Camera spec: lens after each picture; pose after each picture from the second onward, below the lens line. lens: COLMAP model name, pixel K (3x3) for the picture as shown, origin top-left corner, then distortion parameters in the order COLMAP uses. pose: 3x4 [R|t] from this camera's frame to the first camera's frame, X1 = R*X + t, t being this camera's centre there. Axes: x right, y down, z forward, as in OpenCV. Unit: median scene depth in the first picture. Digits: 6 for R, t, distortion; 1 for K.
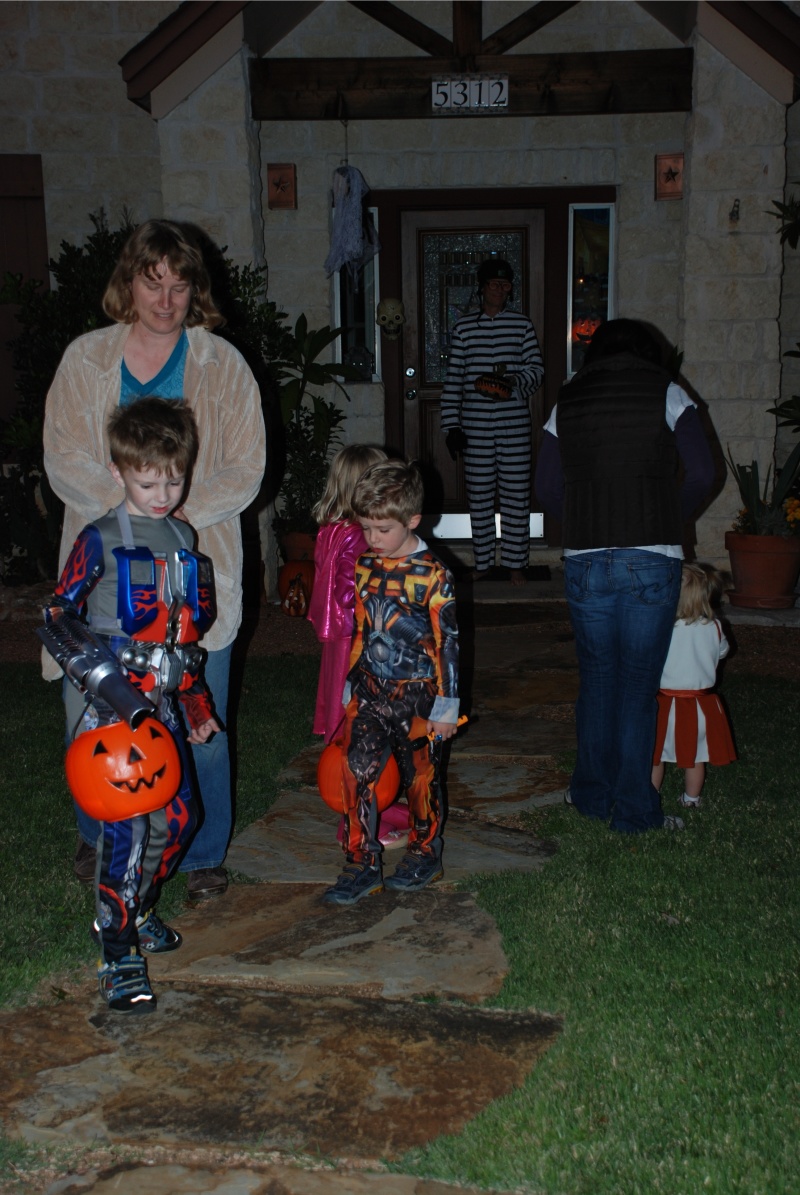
lens RADIAL K [[1794.7, 0, 400.0], [0, 1794.7, 597.5], [0, 0, 1]] dist [0.266294, 0.214282]
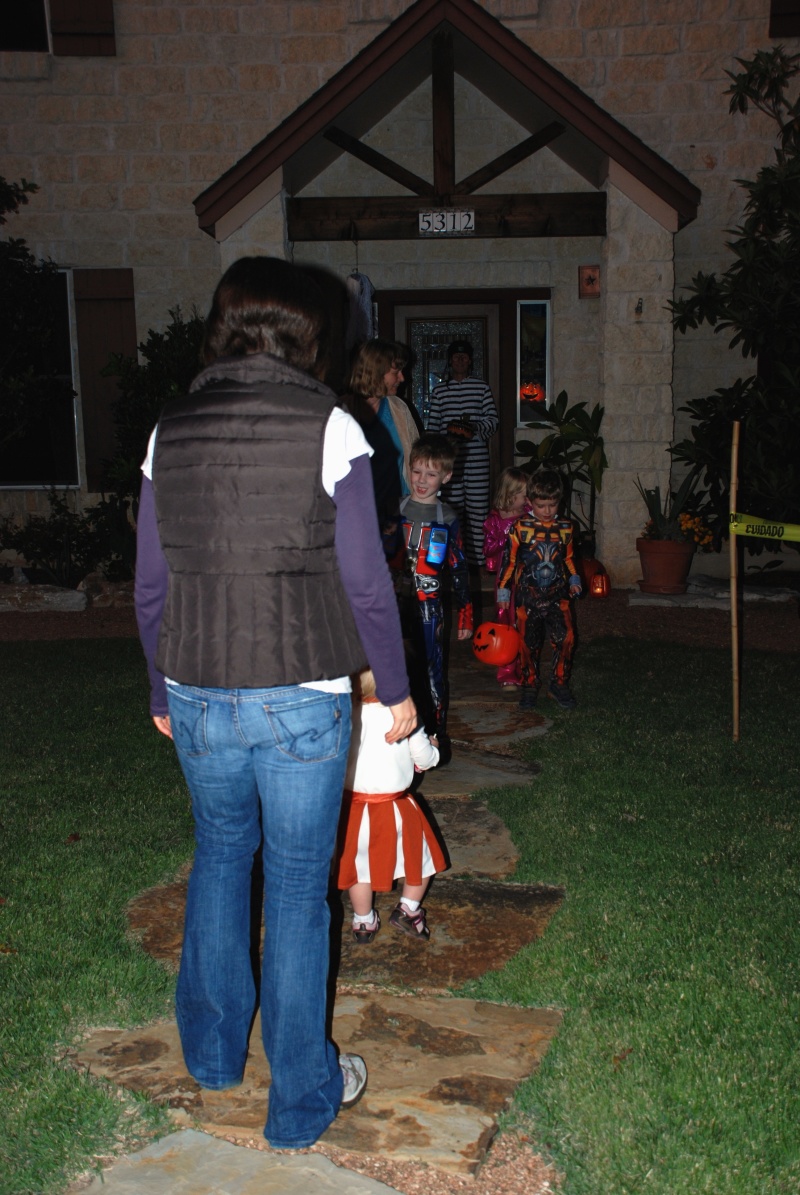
lens RADIAL K [[1326.3, 0, 400.0], [0, 1326.3, 597.5], [0, 0, 1]] dist [0.049015, 0.027919]
pose [[0.999682, -0.008422, 0.023757, -0.041762], [0.008276, 0.999946, 0.006240, 0.001833], [-0.023808, -0.006042, 0.999698, -0.002711]]
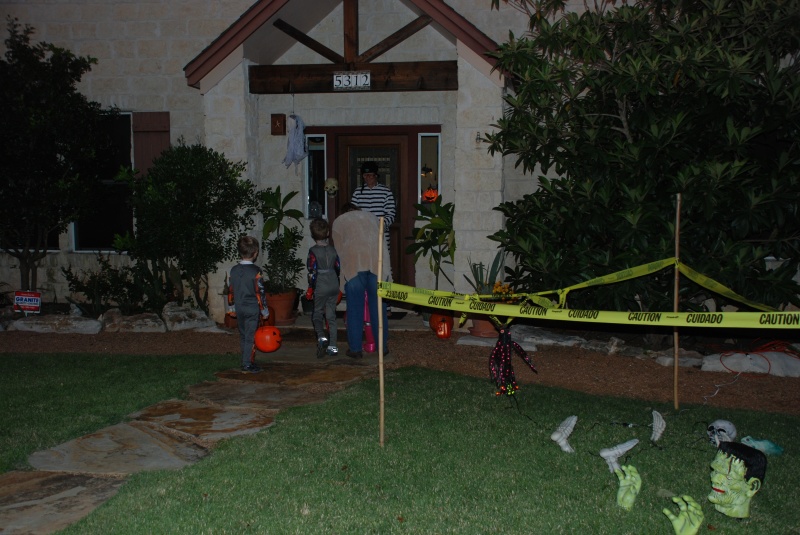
lens RADIAL K [[887.9, 0, 400.0], [0, 887.9, 267.5], [0, 0, 1]] dist [0.049015, 0.027919]
pose [[0.991073, 0.020540, -0.131726, 0.410337], [-0.028942, 0.997645, -0.062189, -0.011595], [0.130138, 0.065447, 0.989334, 0.067402]]
